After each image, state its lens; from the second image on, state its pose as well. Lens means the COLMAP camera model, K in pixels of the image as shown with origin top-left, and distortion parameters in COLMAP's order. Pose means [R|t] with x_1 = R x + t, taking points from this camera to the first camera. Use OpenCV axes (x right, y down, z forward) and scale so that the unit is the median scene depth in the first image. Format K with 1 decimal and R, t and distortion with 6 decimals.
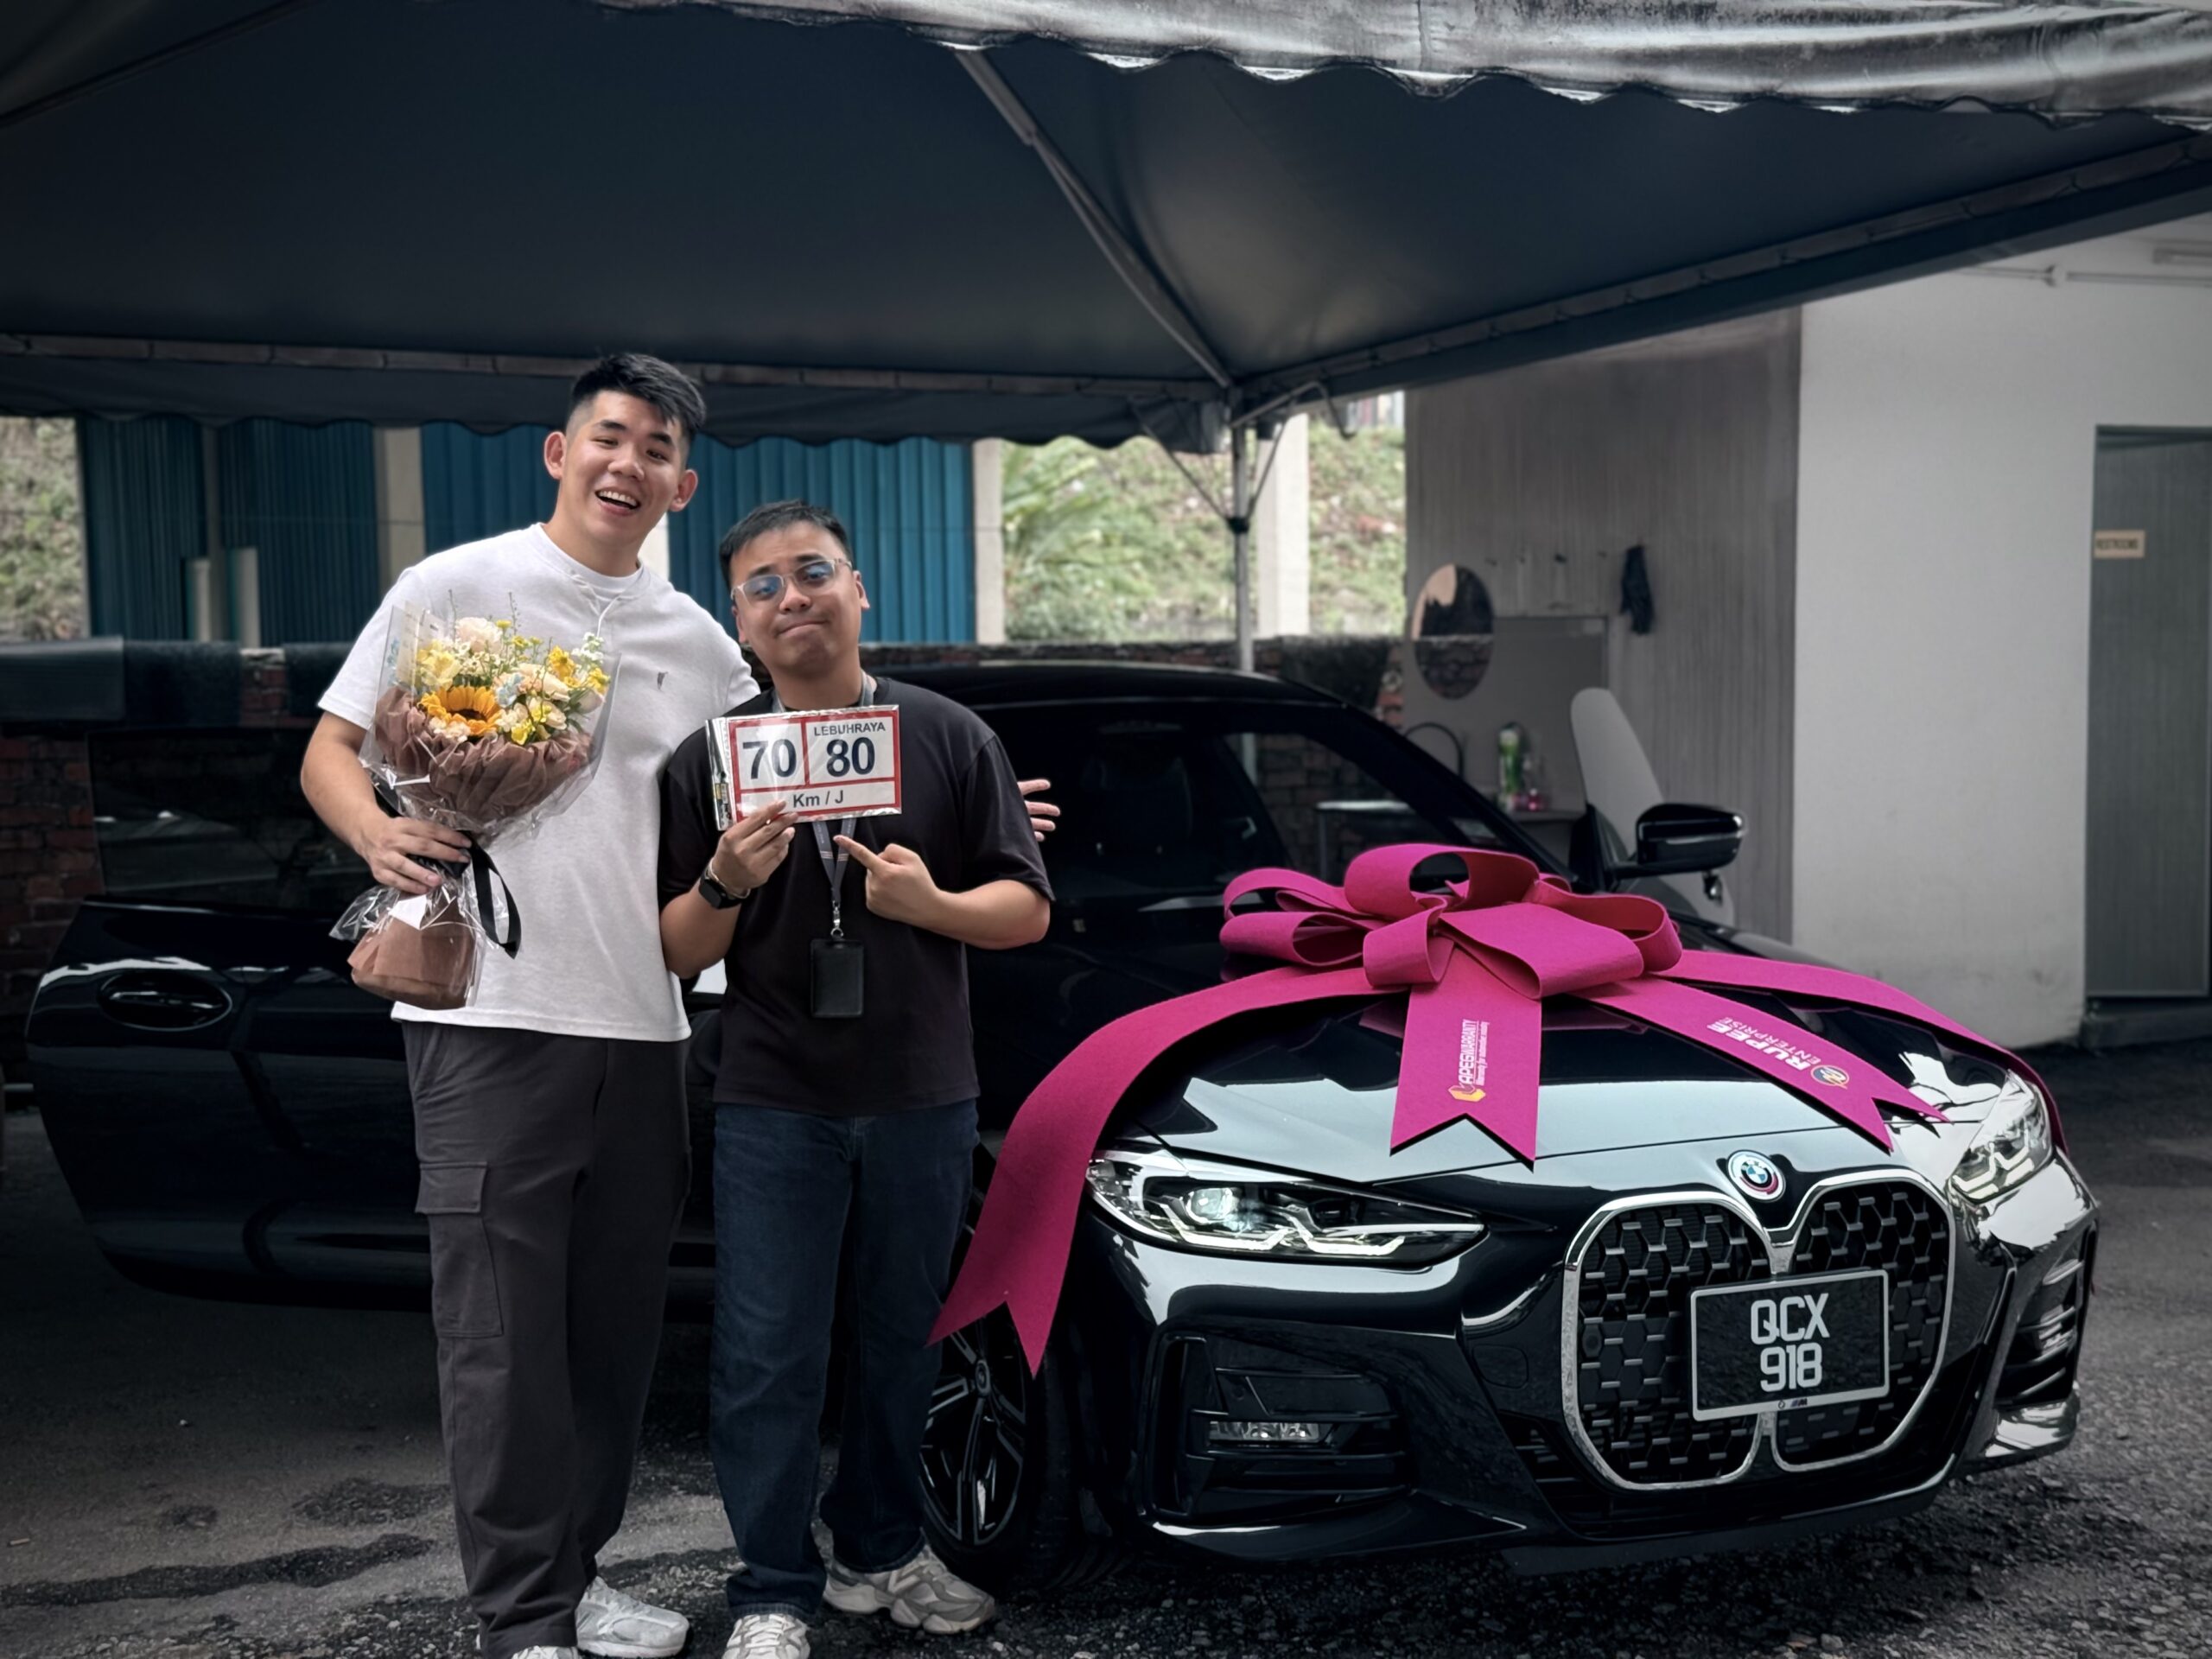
lens RADIAL K [[3001.0, 0, 1122.2], [0, 3001.0, 836.3], [0, 0, 1]] dist [0.192905, -0.495138]
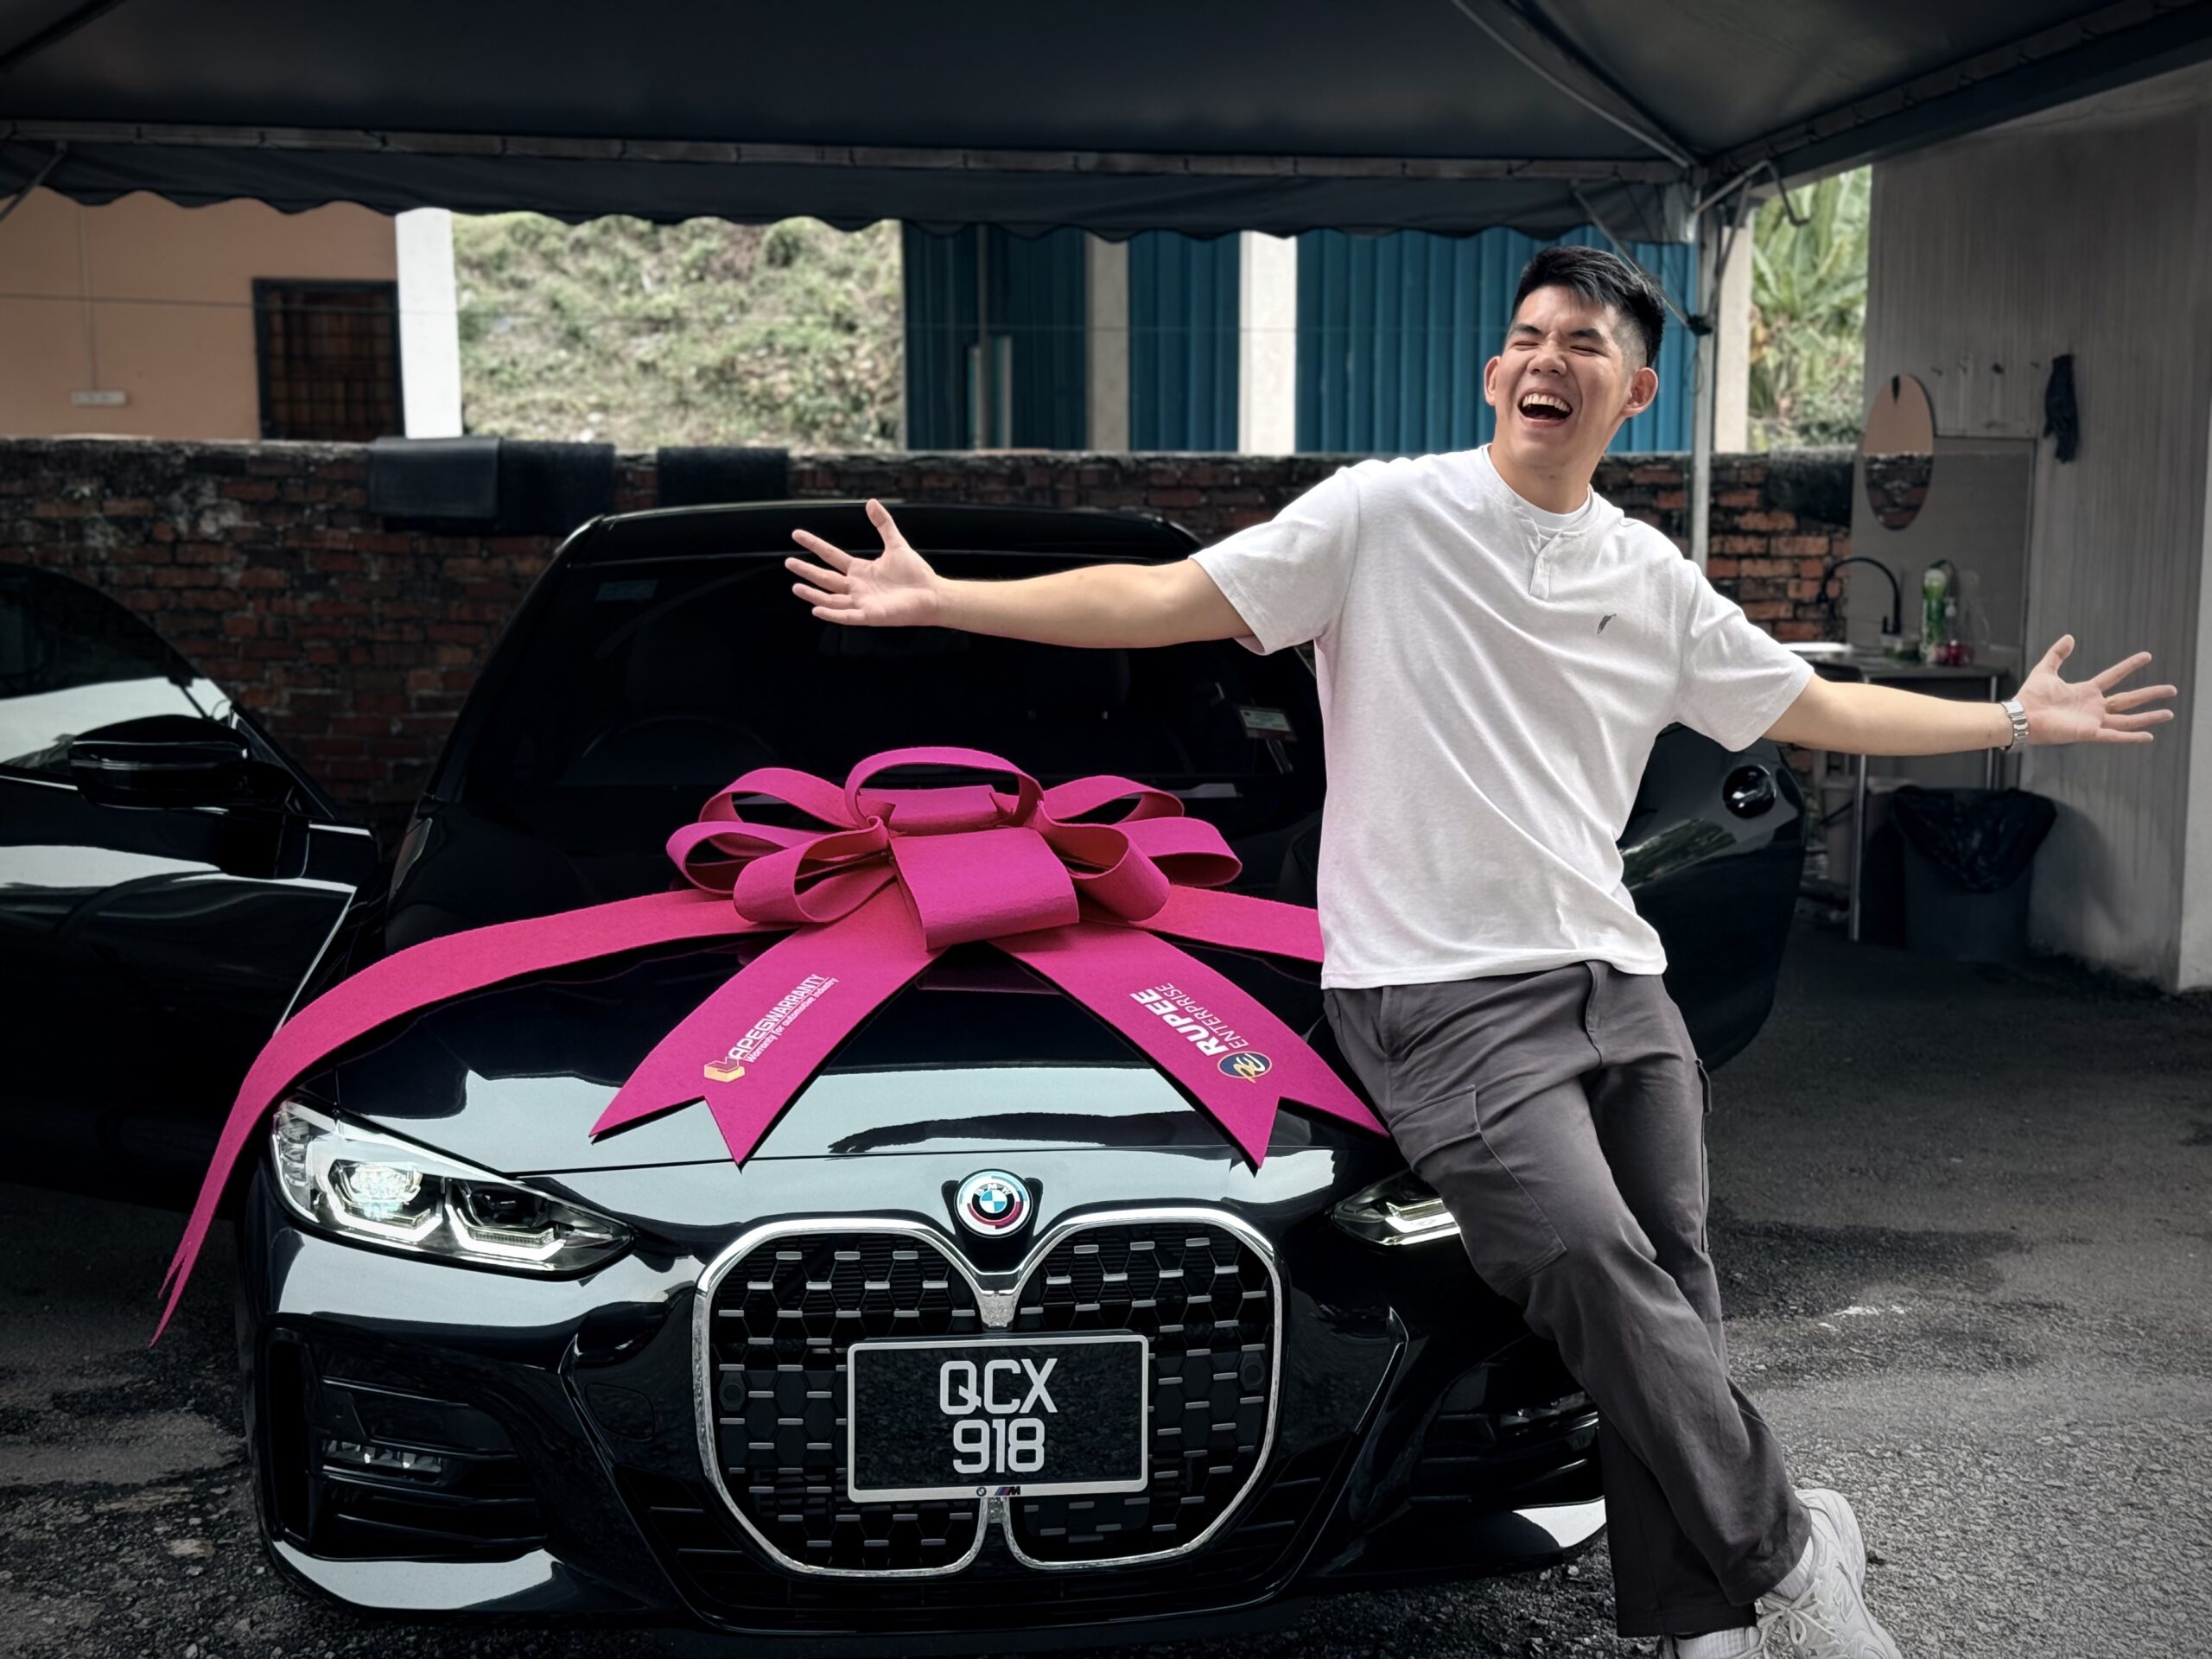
lens RADIAL K [[3001.0, 0, 1122.2], [0, 3001.0, 836.3], [0, 0, 1]] dist [0.192905, -0.495138]
pose [[0.949810, 0.059449, -0.307128, 0.382273], [-0.037450, 0.996325, 0.077037, -0.037199], [0.310579, -0.061668, 0.948545, 0.209941]]
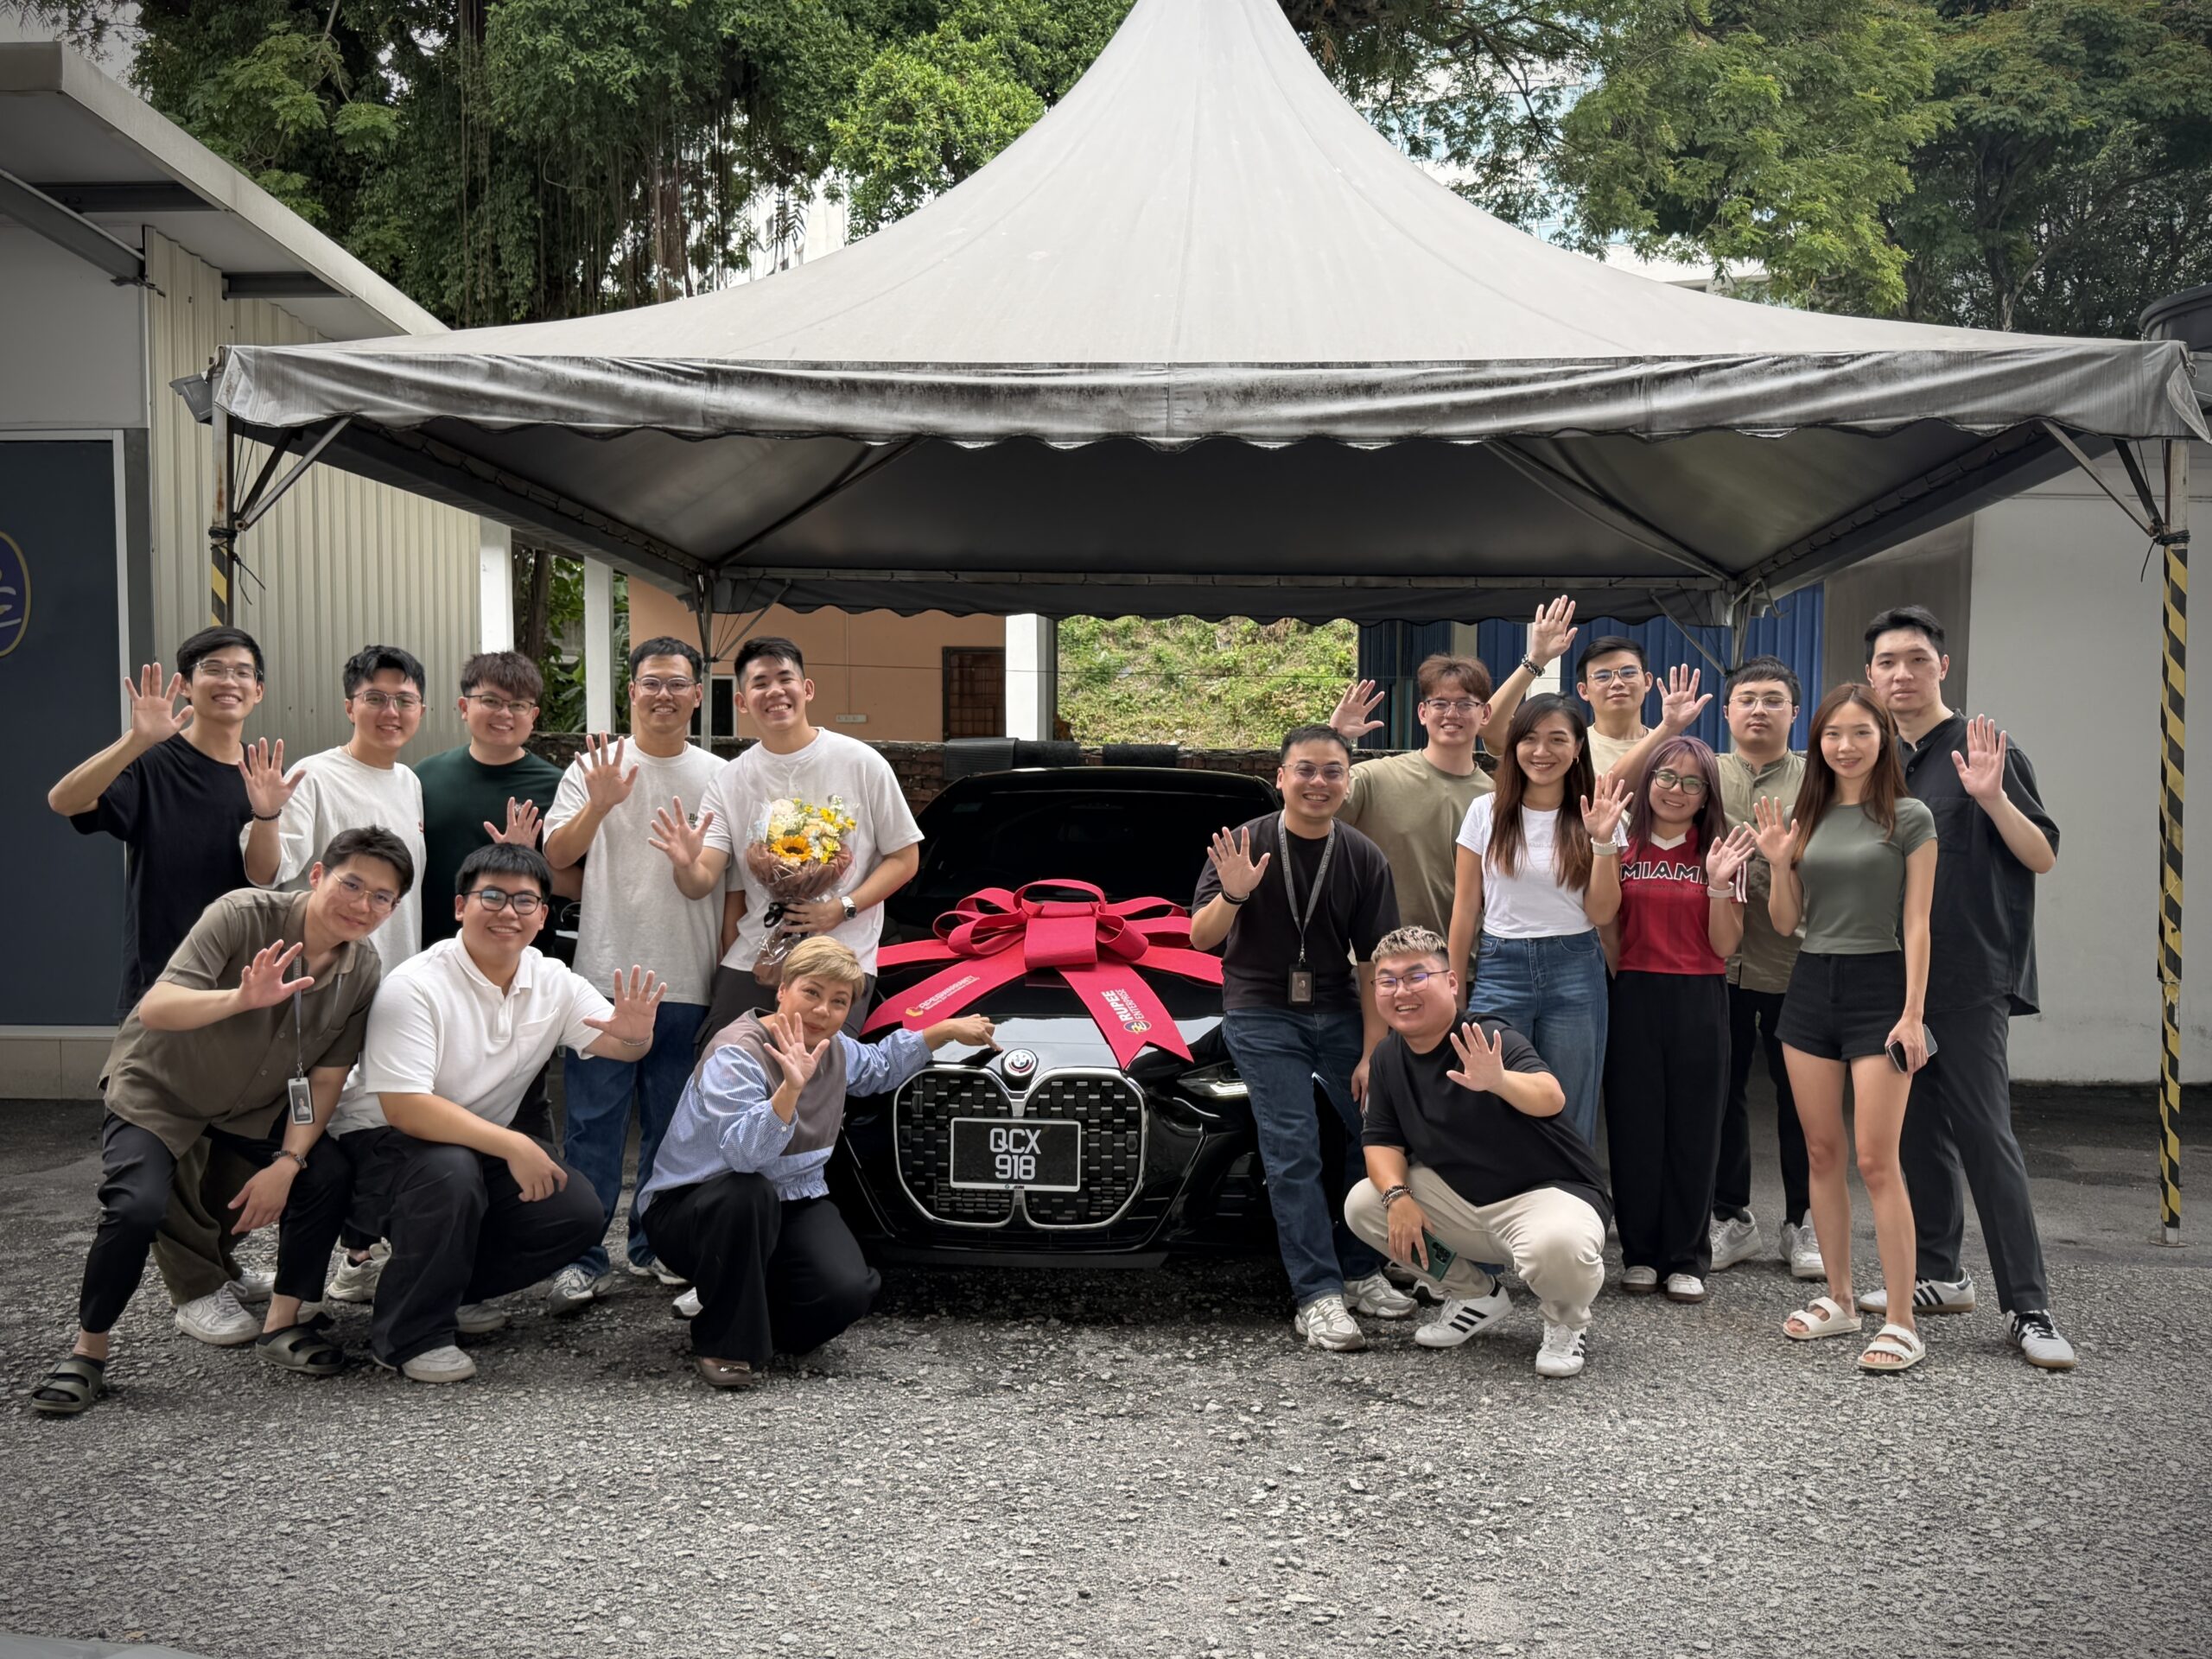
lens RADIAL K [[2096.4, 0, 1106.0], [0, 2096.4, 829.5], [0, 0, 1]] dist [0.032326, -0.011846]
pose [[0.859191, 0.046264, -0.509560, 0.709036], [-0.056318, 0.998404, -0.004314, -0.020075], [0.508547, 0.032404, 0.860424, -0.050126]]
